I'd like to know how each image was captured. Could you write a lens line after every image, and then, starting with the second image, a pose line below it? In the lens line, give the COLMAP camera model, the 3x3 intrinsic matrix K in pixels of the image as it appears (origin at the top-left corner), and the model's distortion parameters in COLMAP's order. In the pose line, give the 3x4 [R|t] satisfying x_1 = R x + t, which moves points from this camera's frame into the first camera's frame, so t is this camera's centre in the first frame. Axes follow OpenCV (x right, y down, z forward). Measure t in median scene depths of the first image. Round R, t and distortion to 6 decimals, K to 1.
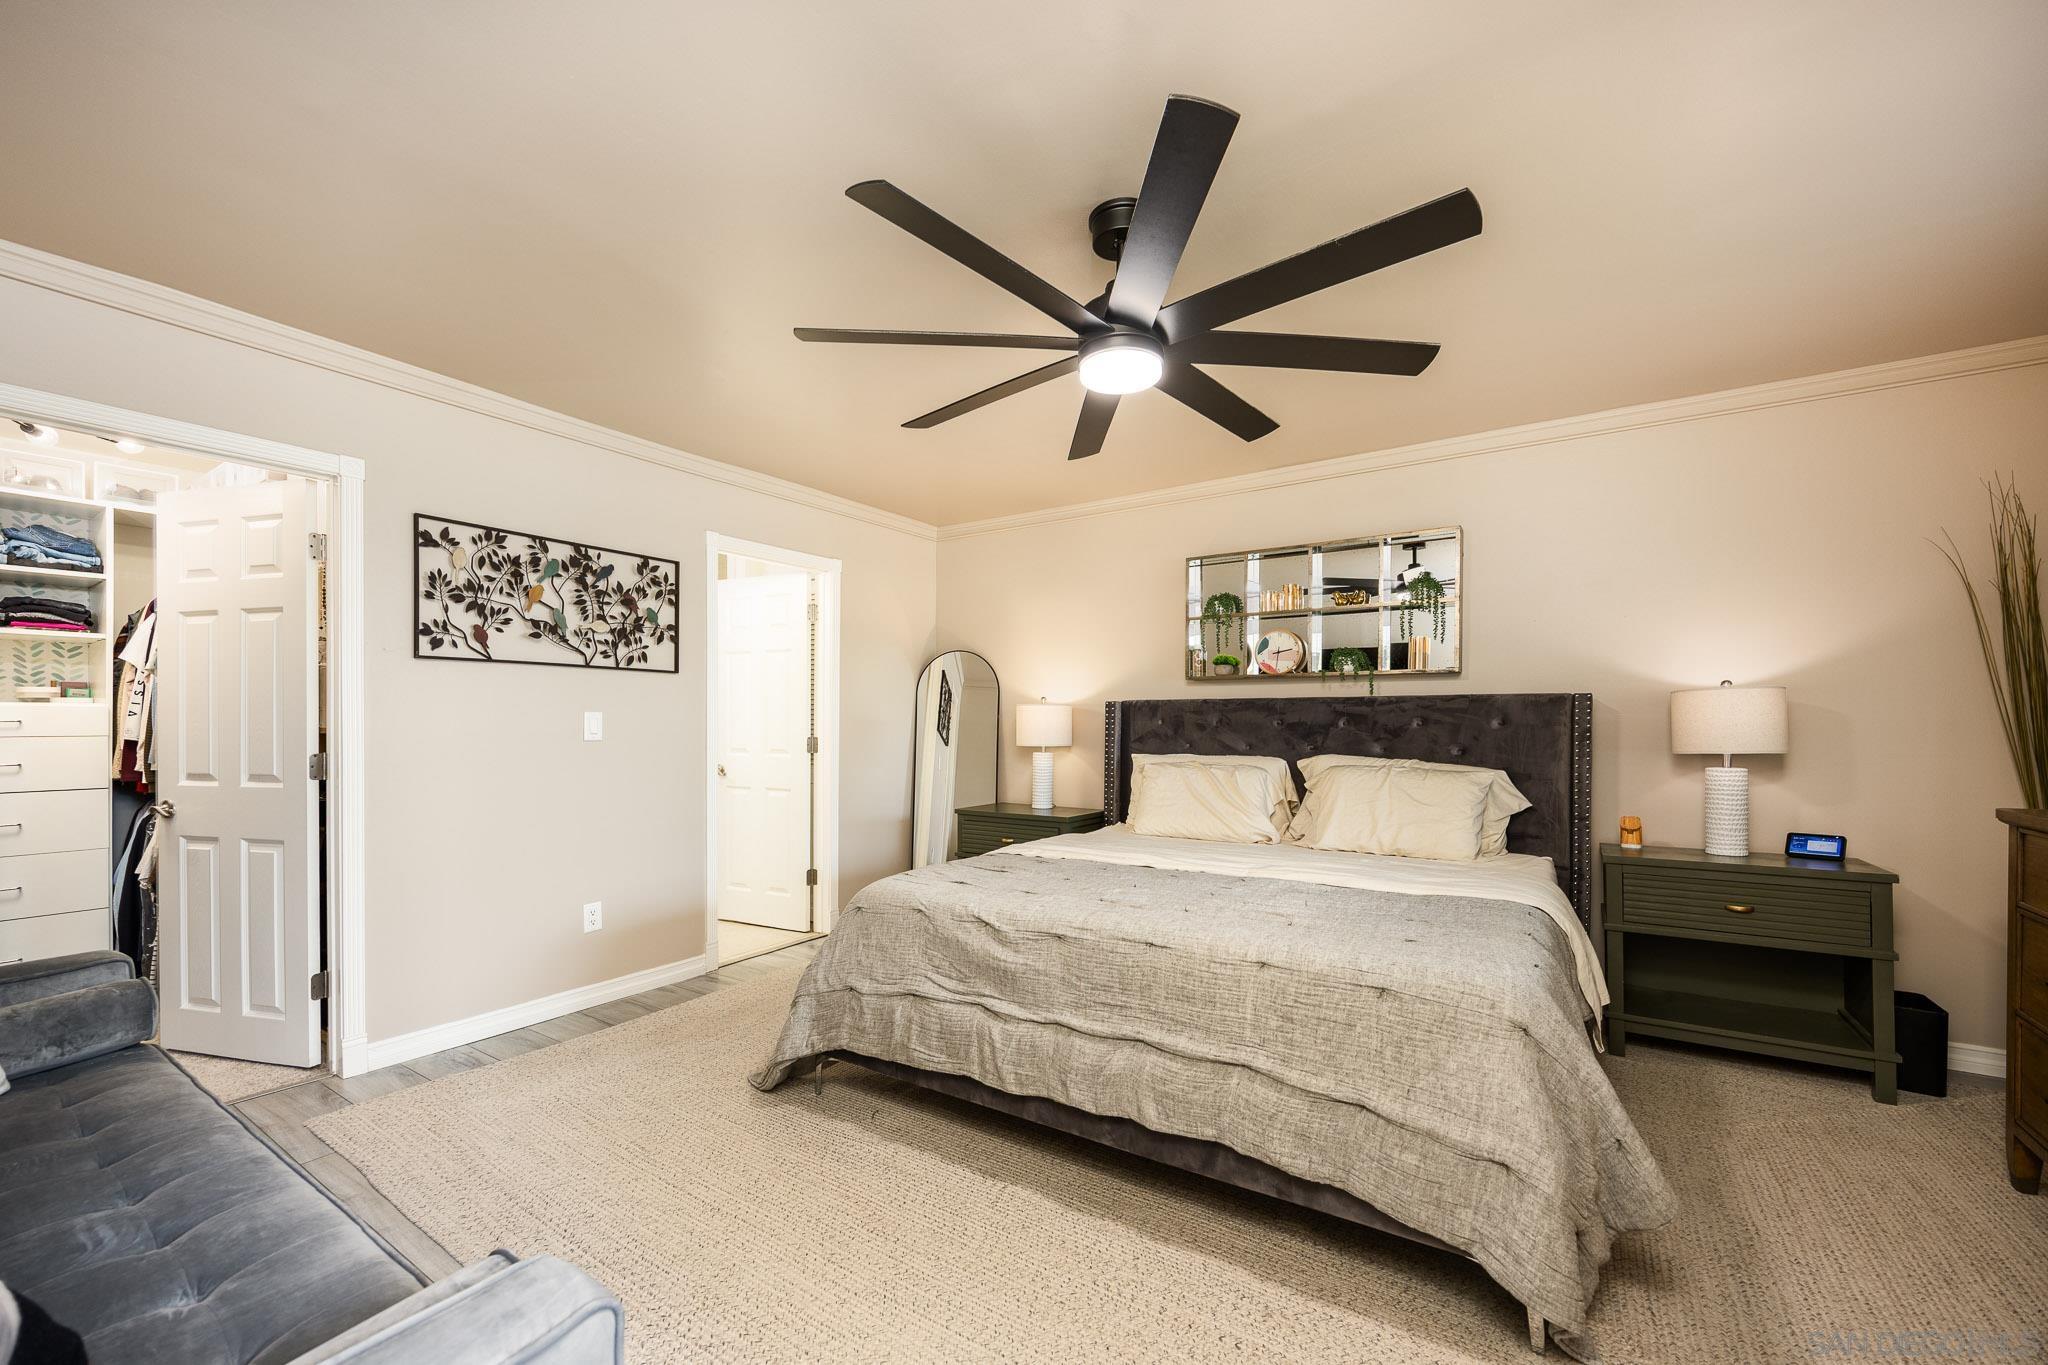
lens RADIAL K [[801.4, 0, 1027.8], [0, 801.4, 695.6], [0, 0, 1]] dist [-0.000237, -0.000018]
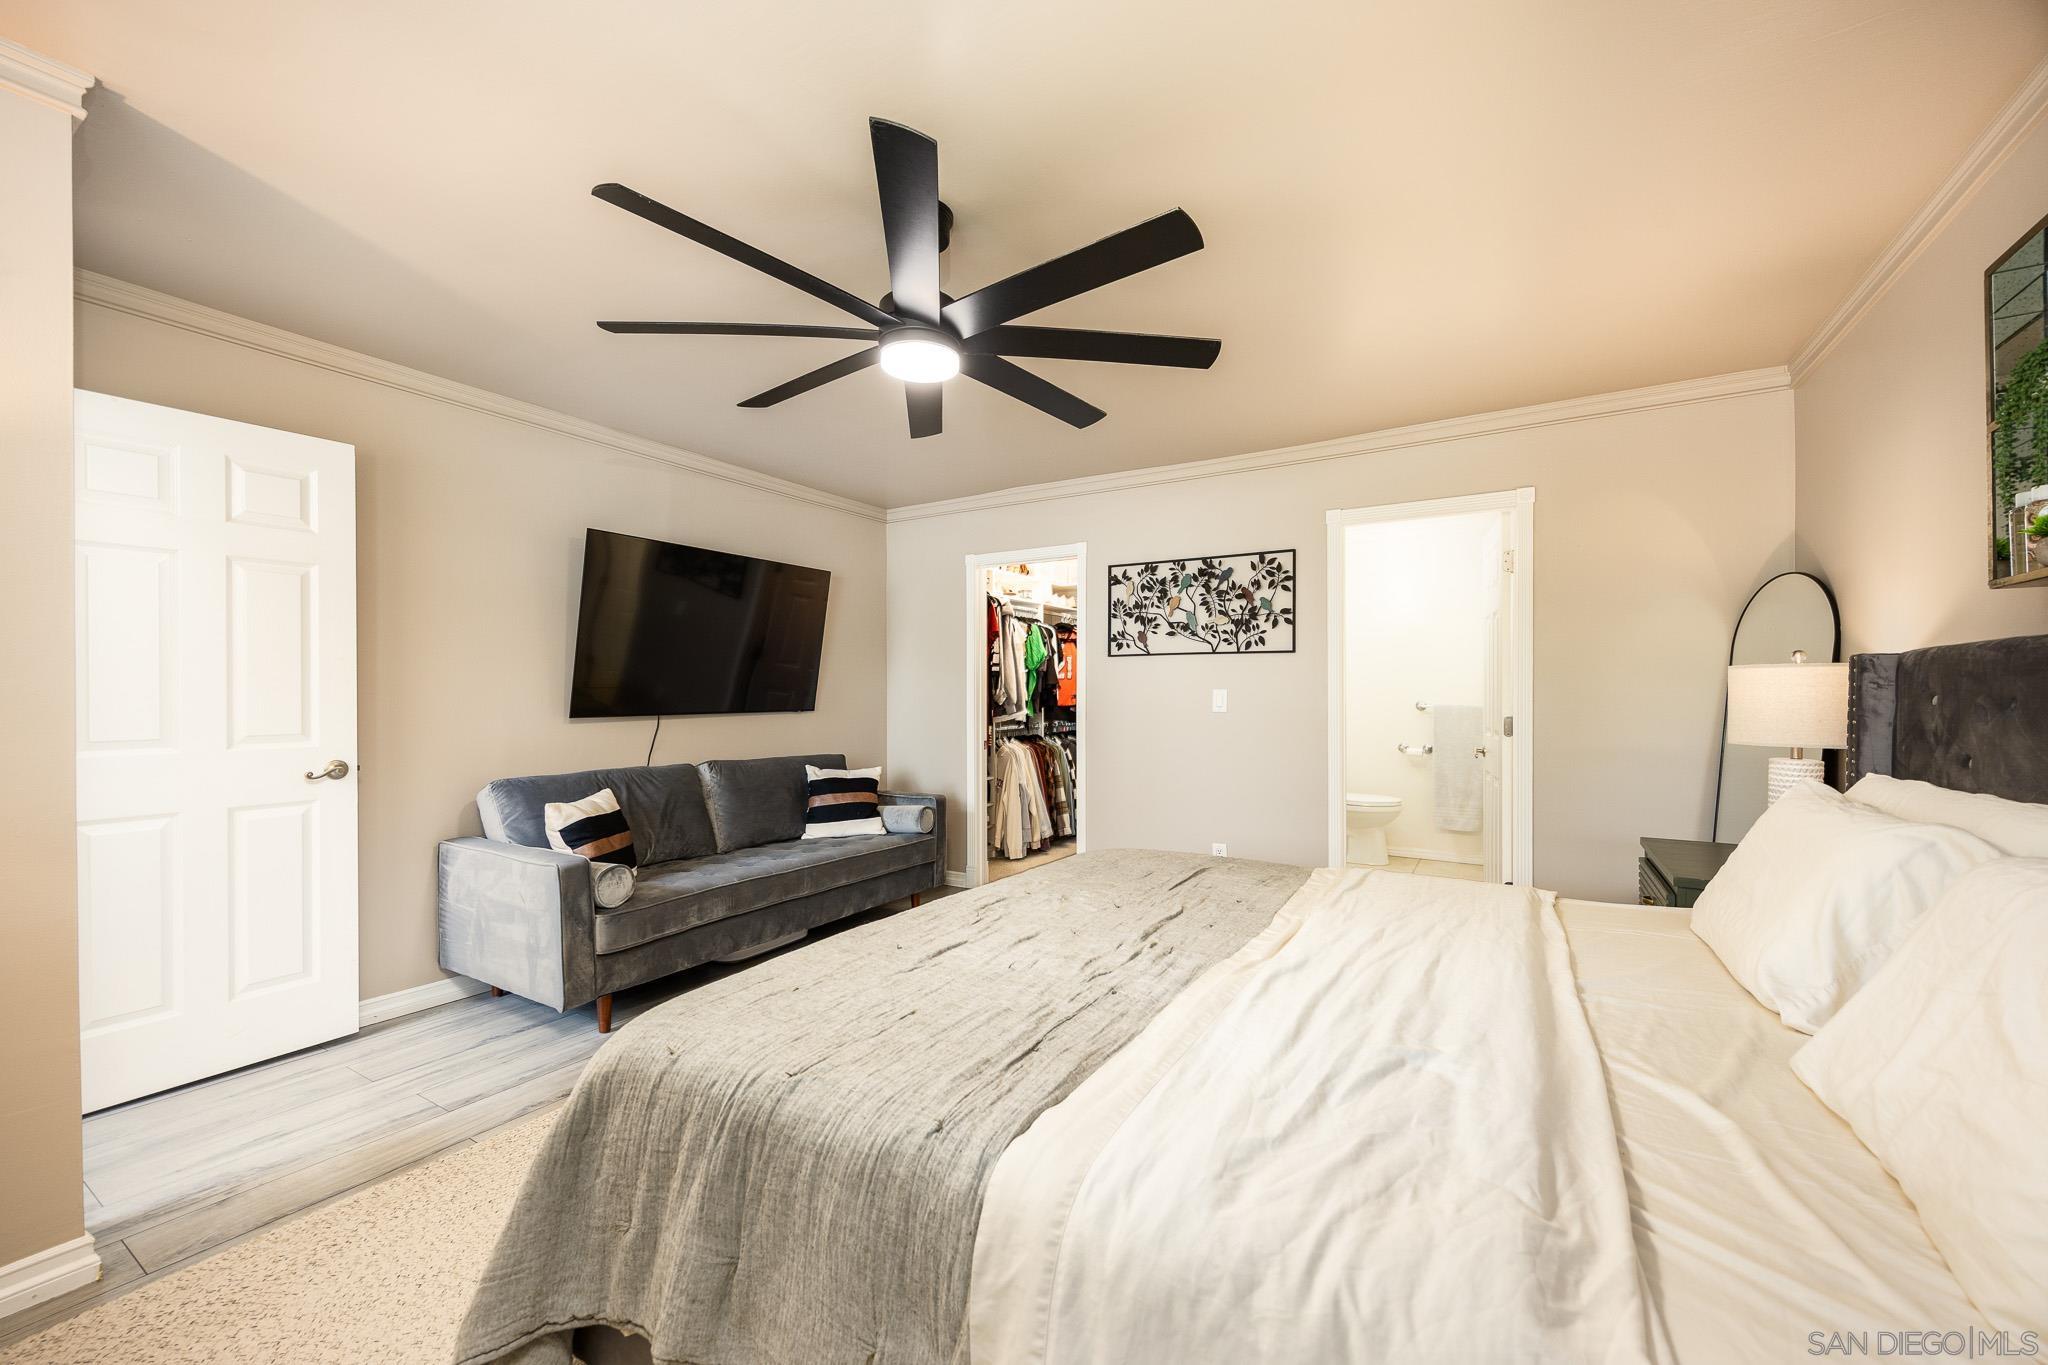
lens RADIAL K [[801.4, 0, 1027.8], [0, 801.4, 695.6], [0, 0, 1]] dist [-0.000237, -0.000018]
pose [[0.023359, -0.003484, -0.999721, 0.707284], [0.026859, 0.999635, -0.002856, 0.026524], [0.999366, -0.026784, 0.023444, 0.682160]]
